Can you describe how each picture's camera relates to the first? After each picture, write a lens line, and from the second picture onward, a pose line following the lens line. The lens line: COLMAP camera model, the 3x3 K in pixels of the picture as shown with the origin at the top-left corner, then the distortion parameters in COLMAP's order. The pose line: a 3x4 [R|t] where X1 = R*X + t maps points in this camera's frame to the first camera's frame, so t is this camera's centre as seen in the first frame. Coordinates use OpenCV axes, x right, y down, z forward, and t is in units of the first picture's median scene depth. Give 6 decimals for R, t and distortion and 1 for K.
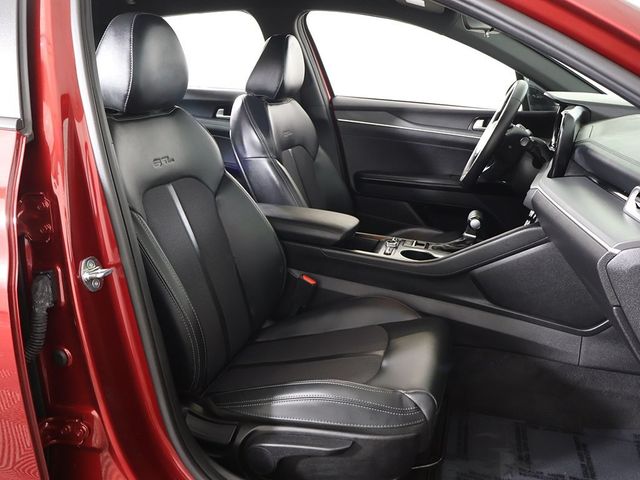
lens RADIAL K [[556.0, 0, 323.7], [0, 556.0, 233.1], [0, 0, 1]] dist [-0.062878, 0.008581]
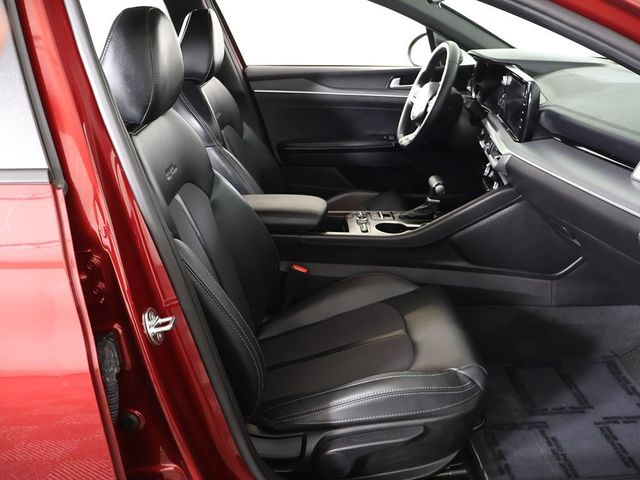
lens RADIAL K [[556.0, 0, 315.9], [0, 556.0, 242.6], [0, 0, 1]] dist [-0.062878, 0.008581]
pose [[0.957266, -0.162491, 0.239247, -0.233625], [0.134190, 0.982355, 0.130277, -0.092587], [-0.256194, -0.092605, 0.962179, 0.044938]]
